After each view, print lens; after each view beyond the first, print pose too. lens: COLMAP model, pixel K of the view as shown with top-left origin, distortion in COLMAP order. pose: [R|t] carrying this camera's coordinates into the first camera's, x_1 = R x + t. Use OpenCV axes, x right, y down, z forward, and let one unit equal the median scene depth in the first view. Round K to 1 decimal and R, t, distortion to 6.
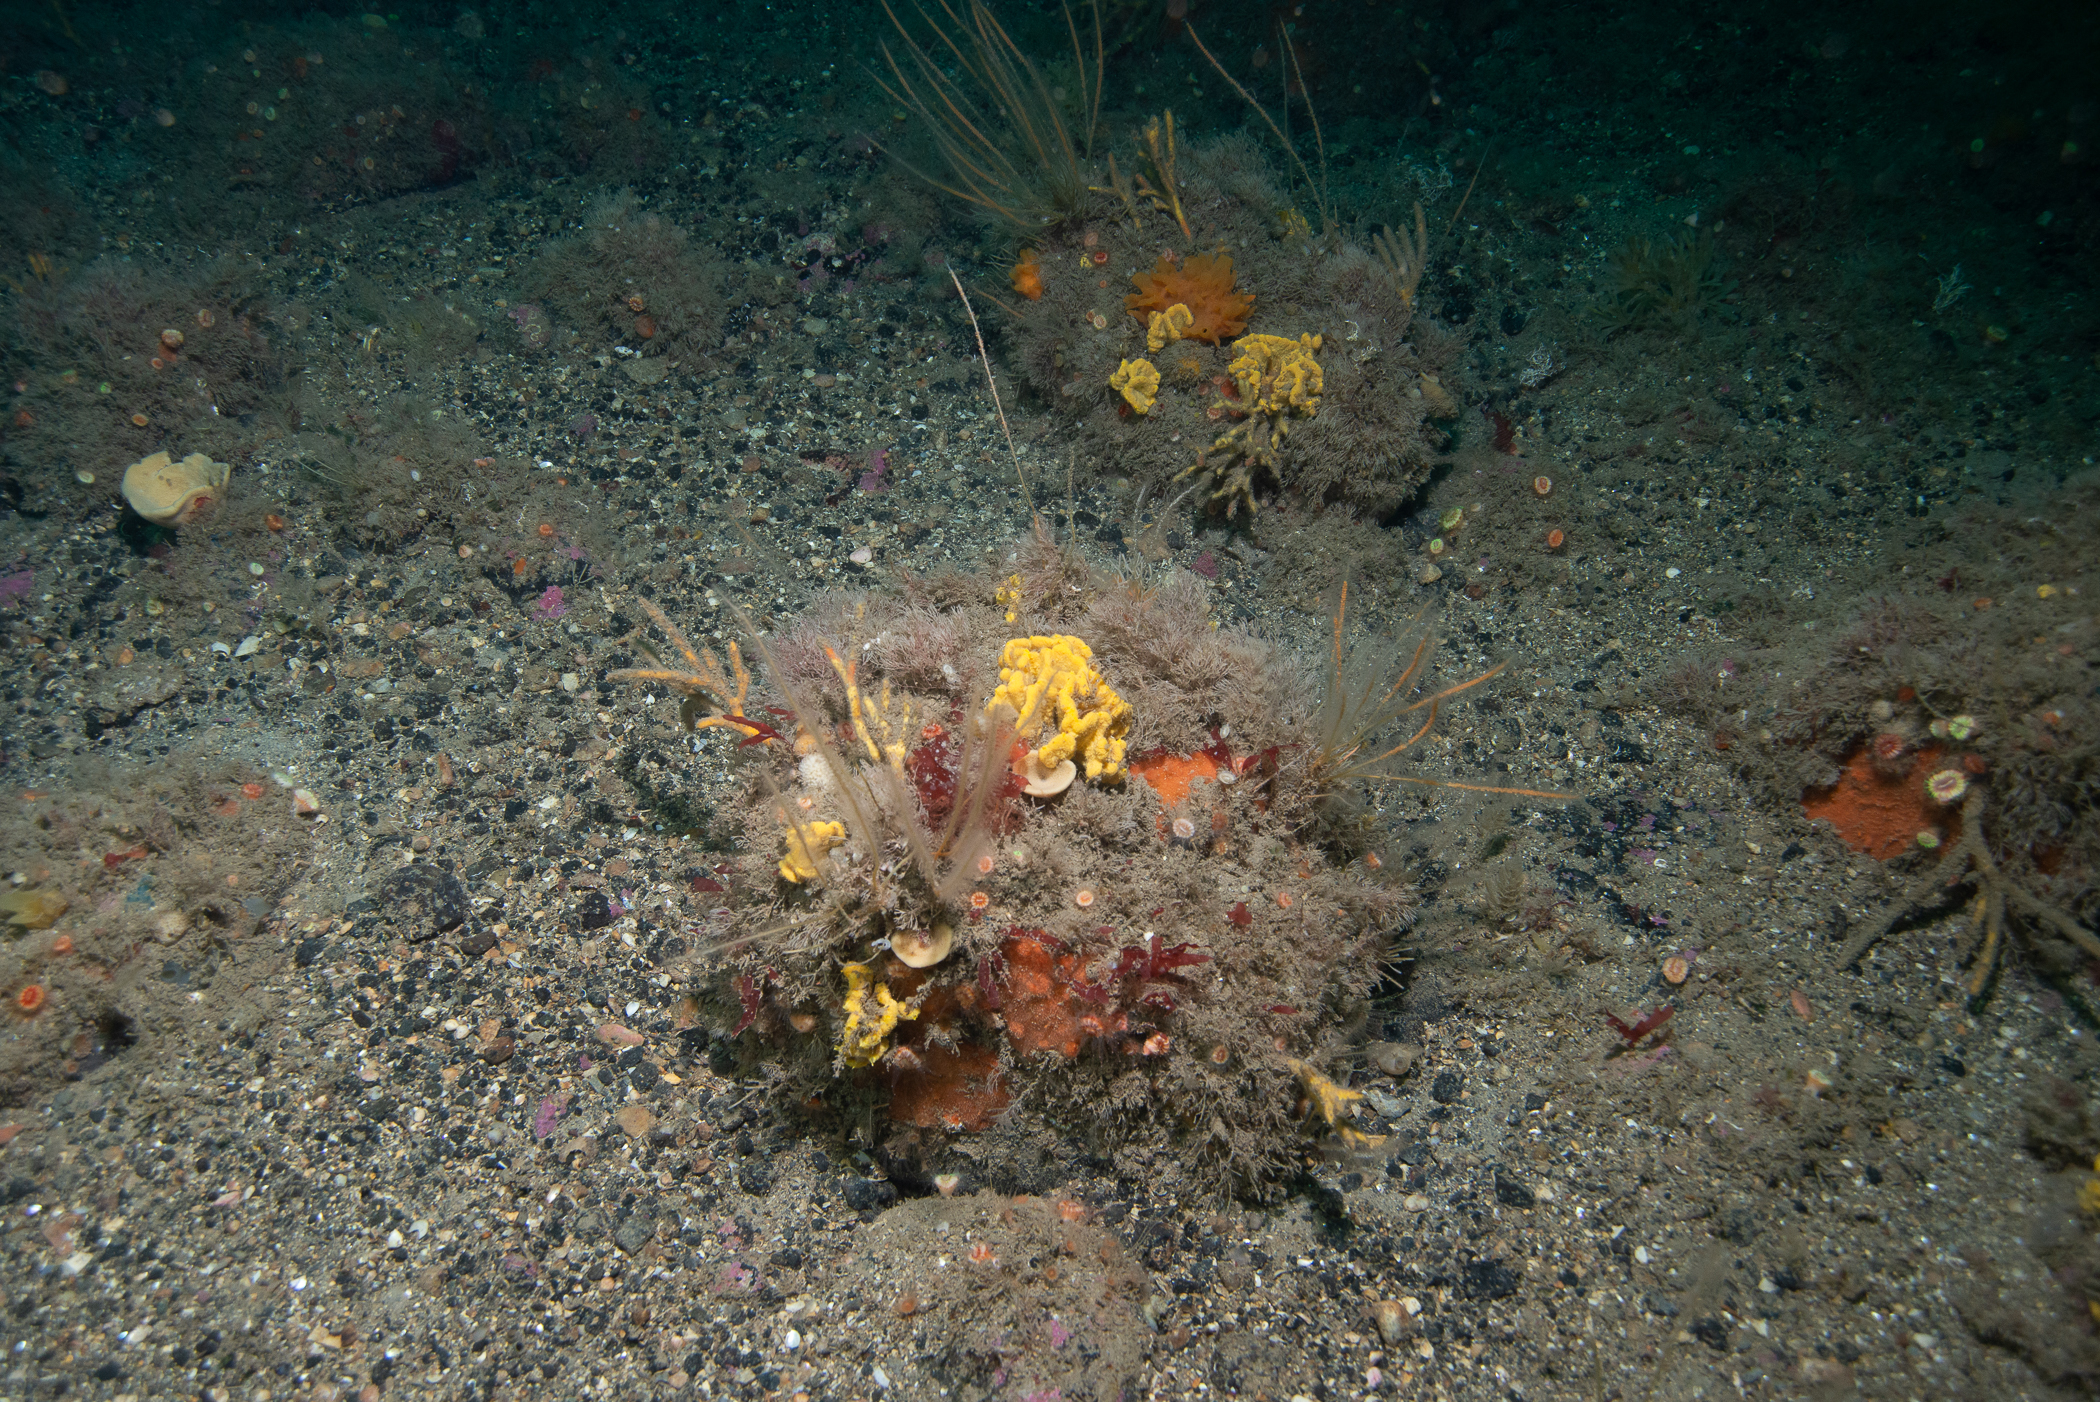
lens RADIAL K [[1585.3, 0, 1043.9], [0, 1585.3, 699.7], [0, 0, 1]] dist [-0.025366, 0.077420]
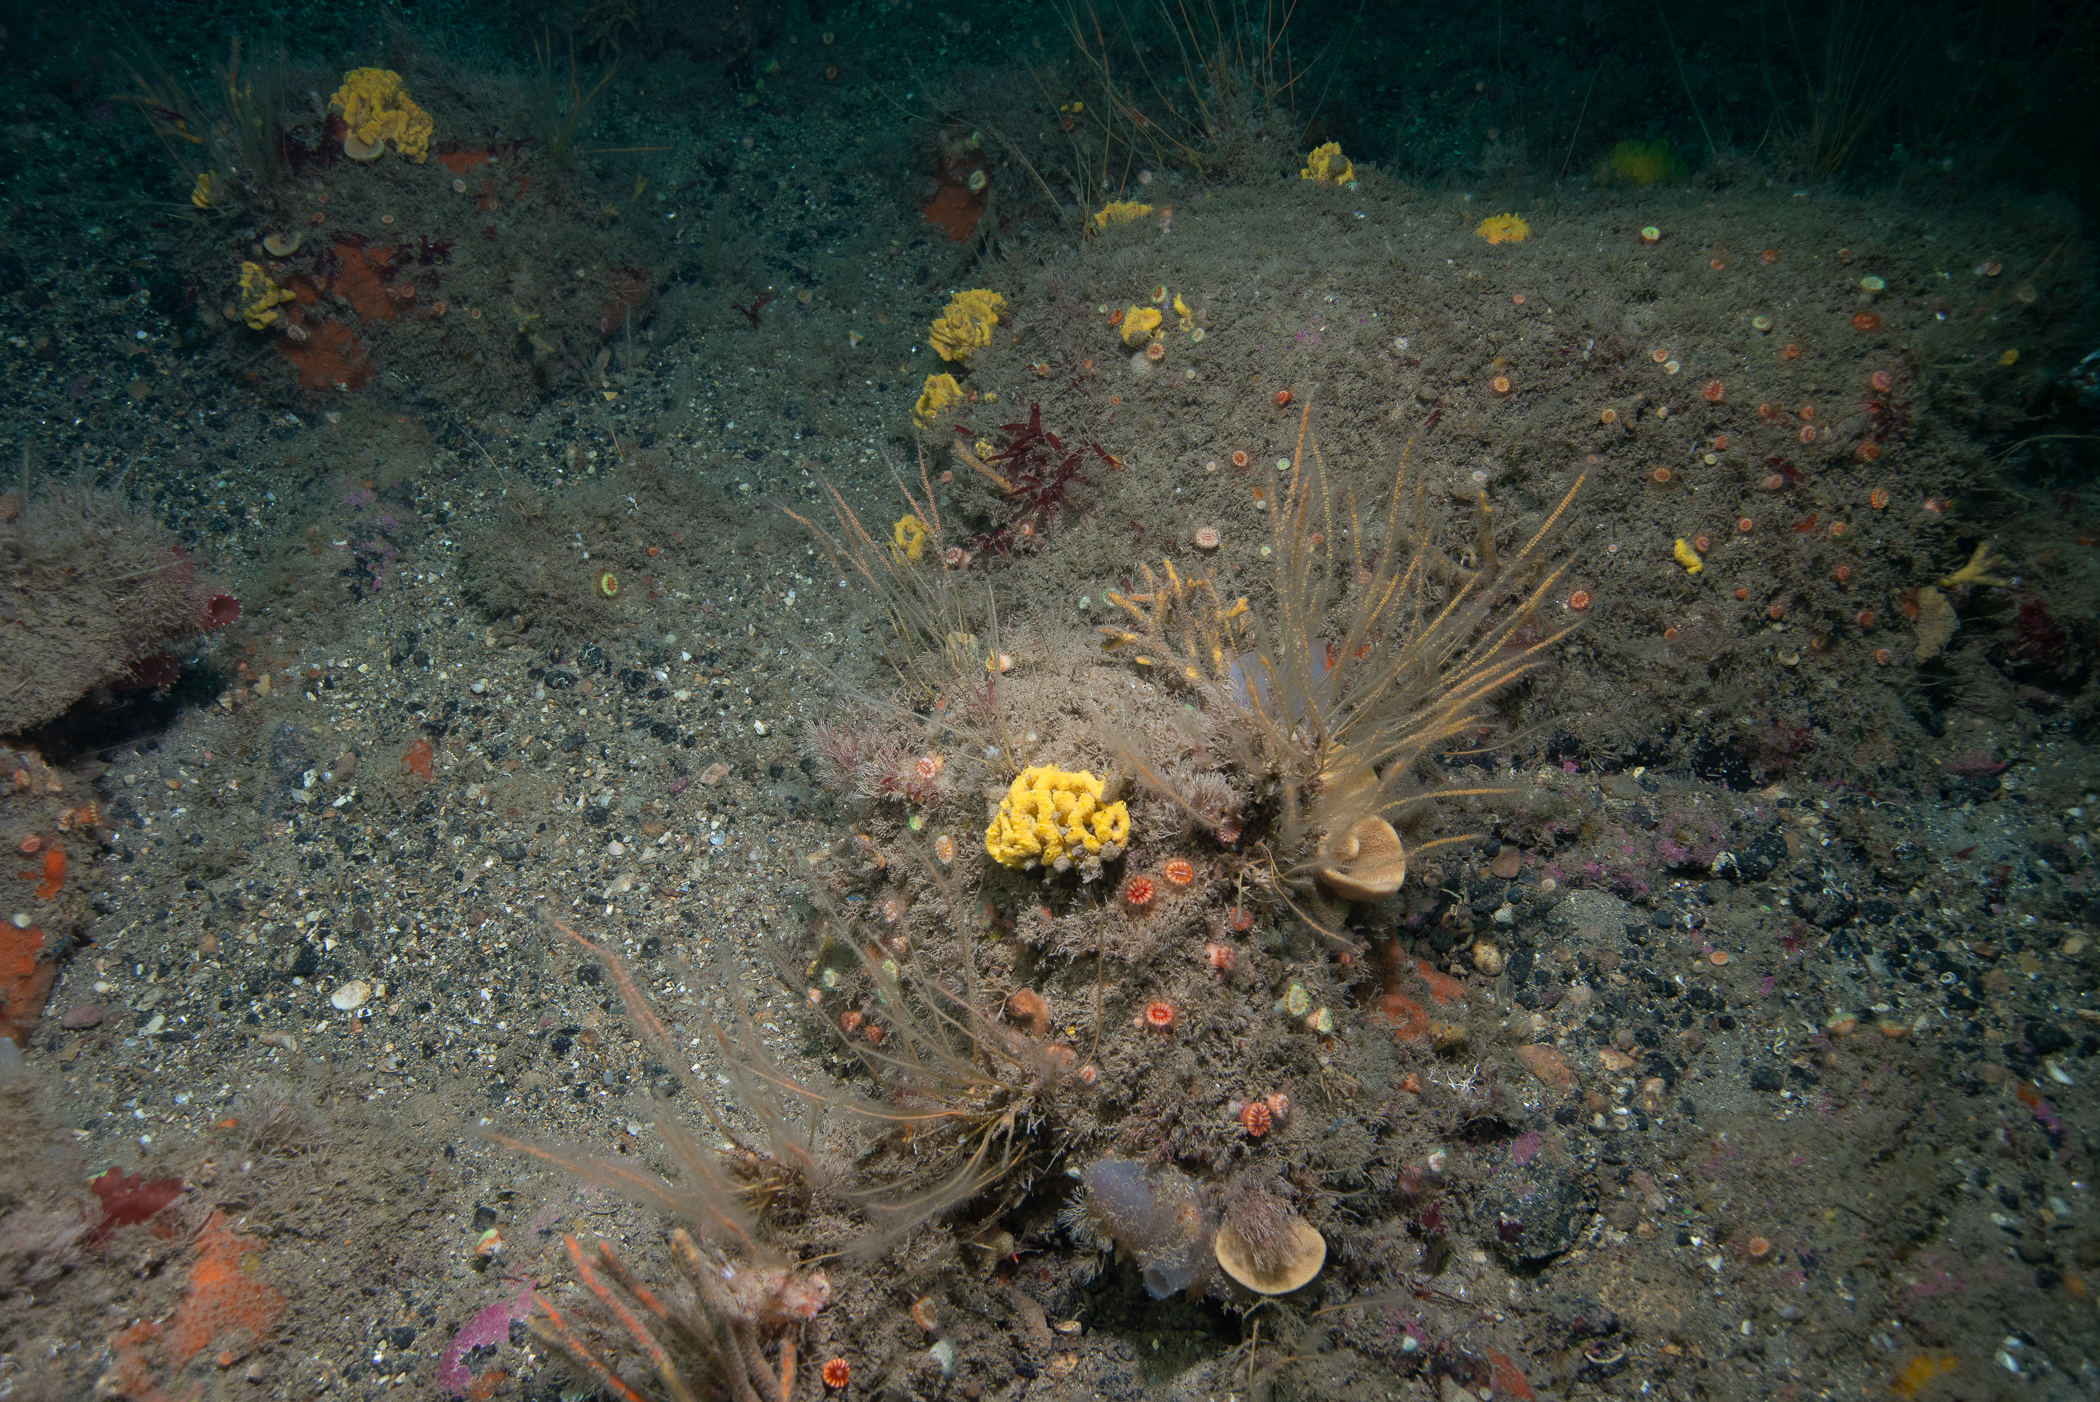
lens RADIAL K [[1585.3, 0, 1043.9], [0, 1585.3, 699.7], [0, 0, 1]] dist [-0.025366, 0.077420]
pose [[0.997168, -0.032729, 0.067711, 0.517282], [0.025493, 0.994135, 0.105100, 0.416198], [-0.070754, -0.103076, 0.992154, -0.663650]]
